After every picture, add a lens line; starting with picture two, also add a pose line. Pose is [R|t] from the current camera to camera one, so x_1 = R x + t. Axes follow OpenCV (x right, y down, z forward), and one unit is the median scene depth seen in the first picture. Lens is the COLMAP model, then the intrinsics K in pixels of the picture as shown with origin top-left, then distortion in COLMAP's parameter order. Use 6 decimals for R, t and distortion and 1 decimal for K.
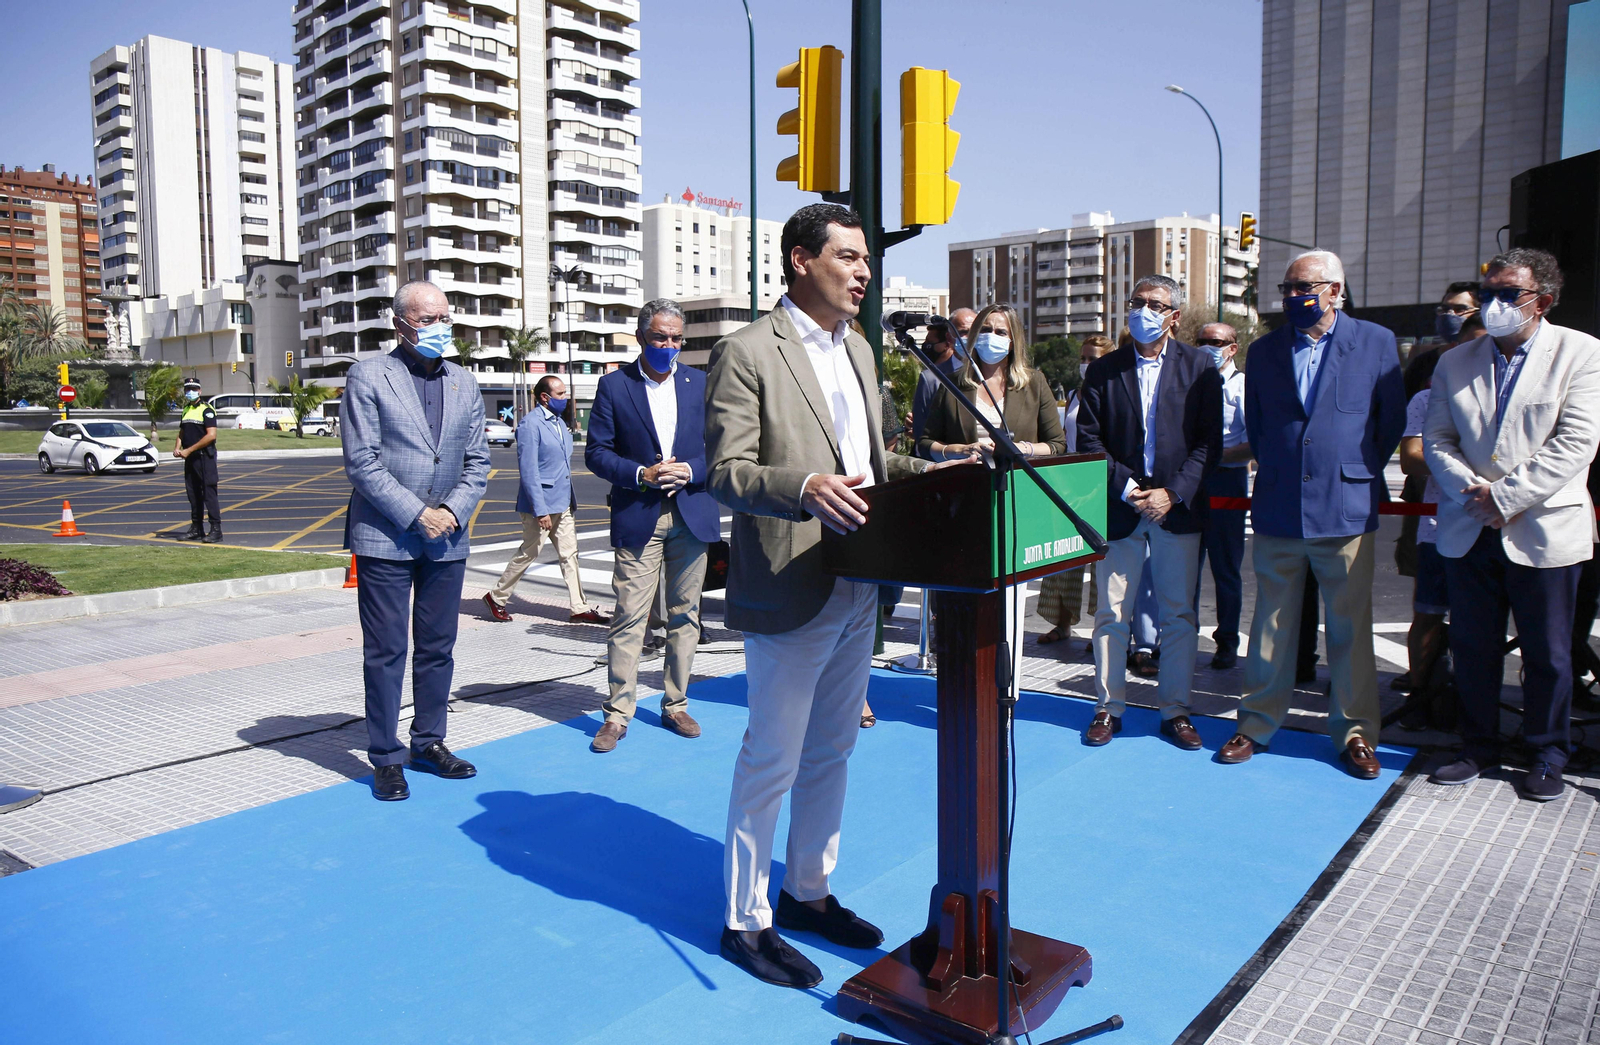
lens RADIAL K [[1179.8, 0, 788.9], [0, 1179.8, 531.3], [0, 0, 1]] dist [-0.094321, 0.081781]
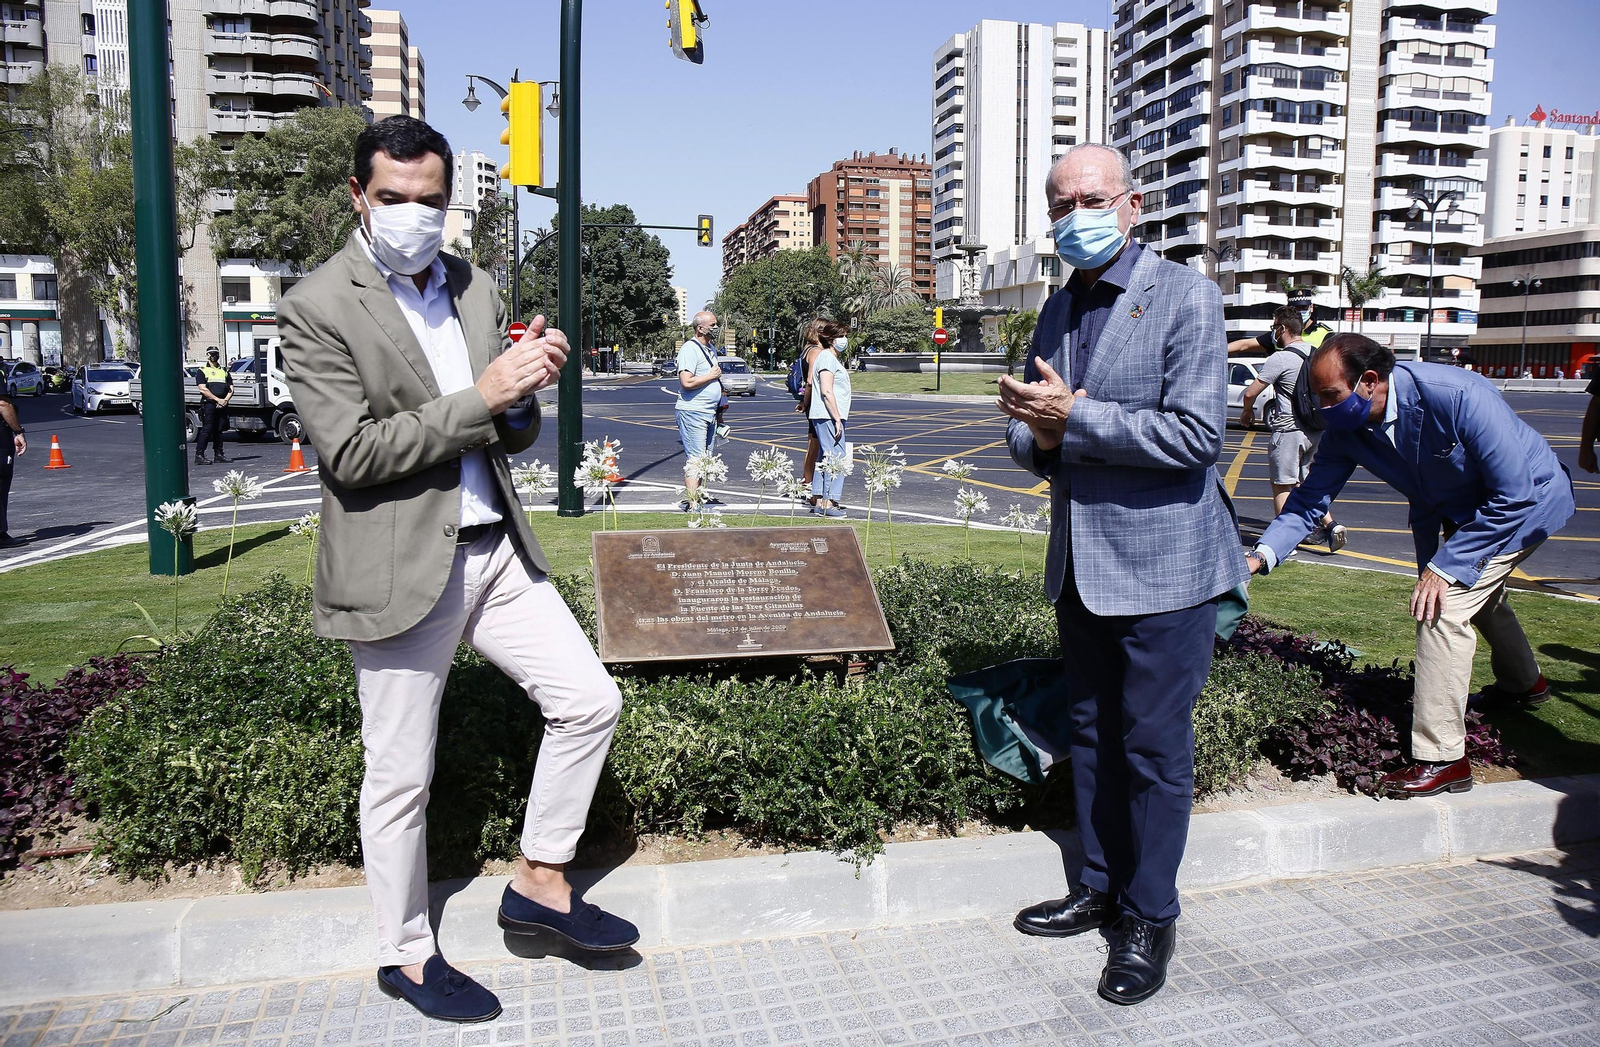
lens RADIAL K [[1129.2, 0, 809.5], [0, 1129.2, 499.5], [0, 0, 1]] dist [-0.103442, 0.083142]
pose [[0.810292, 0.074332, -0.581293, -0.043633], [-0.062424, 0.997228, 0.040502, -0.002537], [0.582692, 0.003468, 0.812685, 0.039076]]
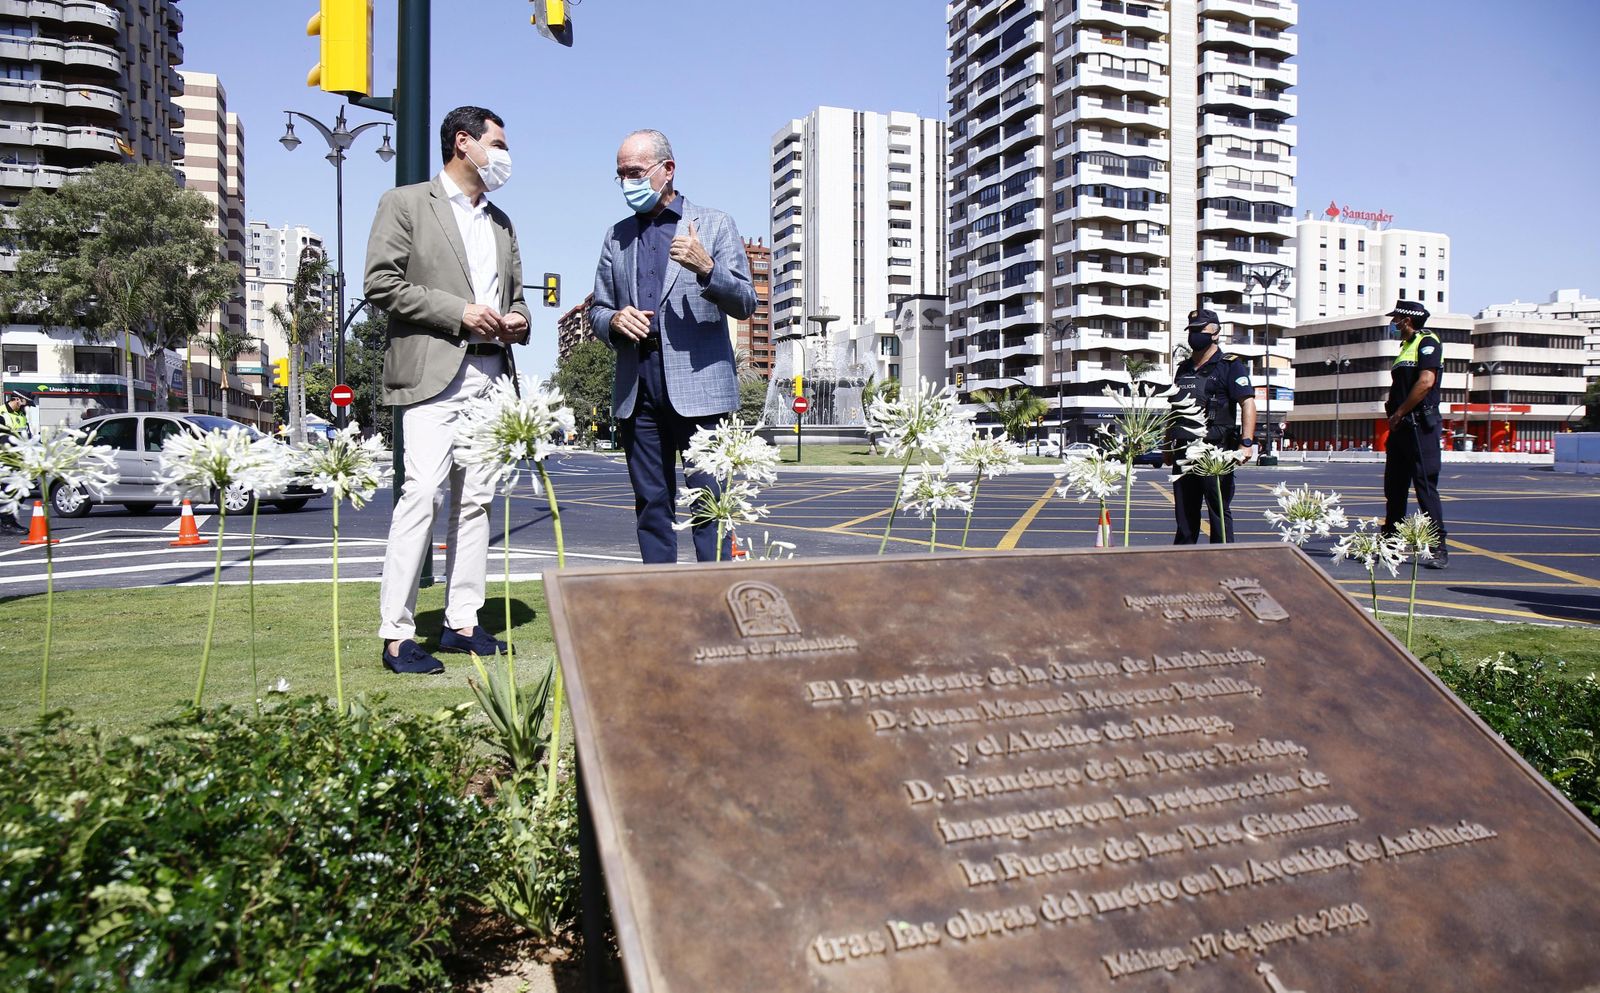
lens RADIAL K [[1125.6, 0, 807.1], [0, 1125.6, 509.4], [0, 0, 1]] dist [-0.109213, 0.091420]
pose [[0.885452, 0.028829, -0.463835, -0.060558], [-0.048695, 0.998335, -0.030908, -0.000314], [0.462172, 0.049954, 0.885382, 0.053993]]
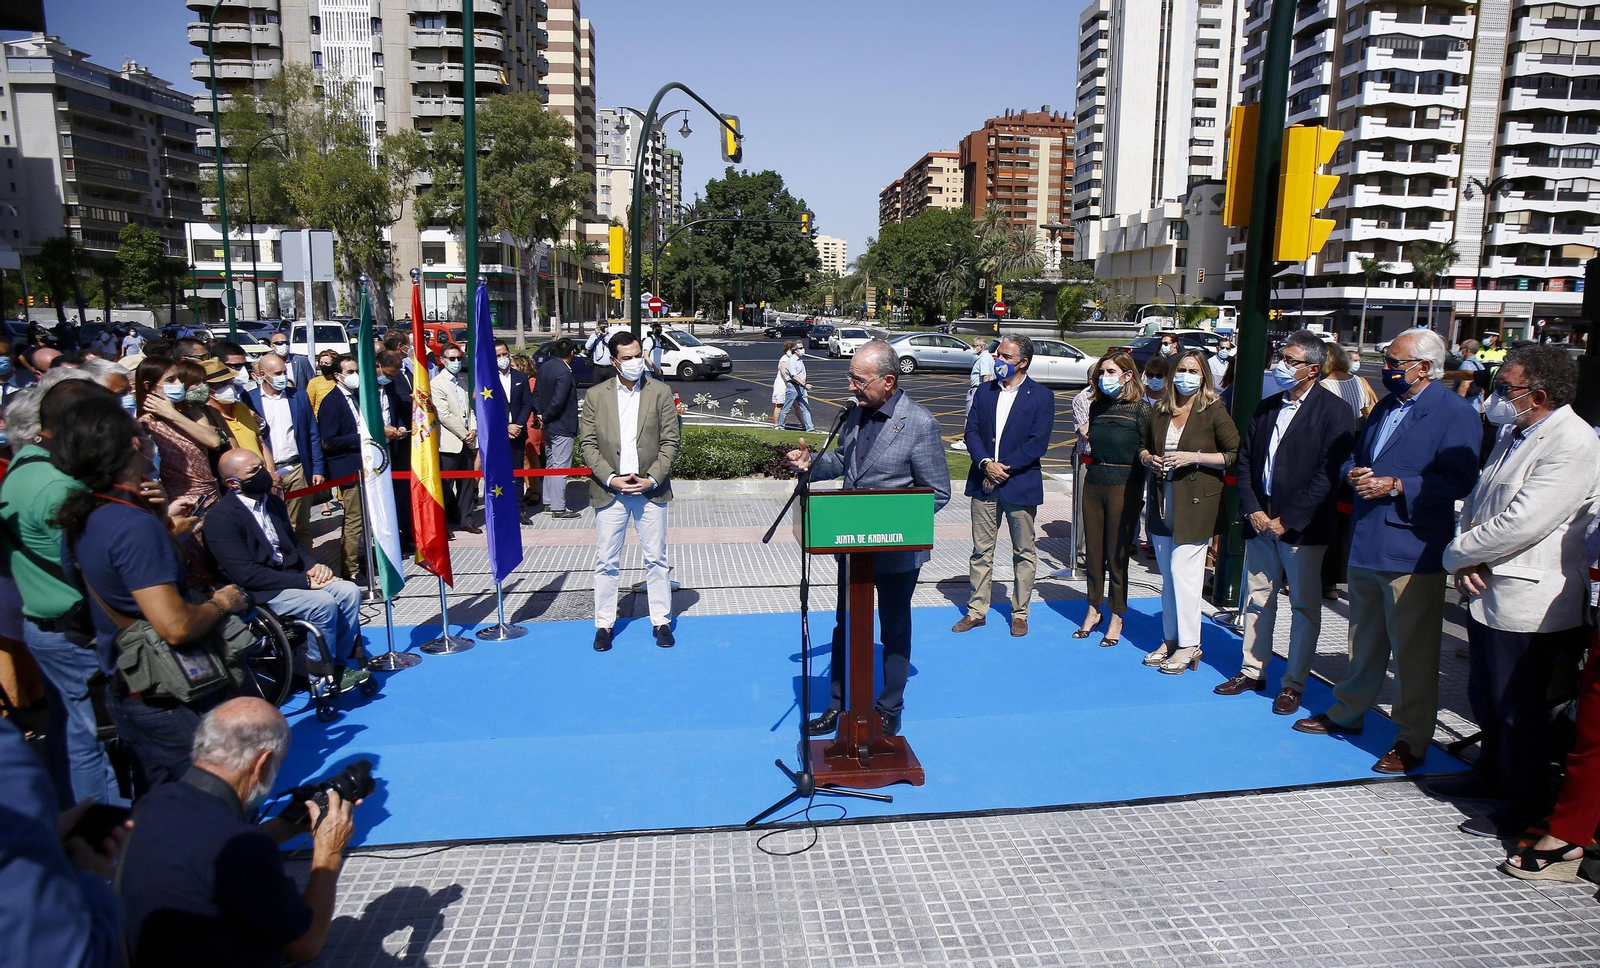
lens RADIAL K [[1110.6, 0, 819.1], [0, 1110.6, 538.4], [0, 0, 1]] dist [-0.103458, 0.079089]
pose [[0.725073, 0.149245, -0.672306, 0.026164], [-0.083648, 0.988093, 0.129132, -0.003946], [0.683573, -0.037393, 0.728923, -0.006505]]
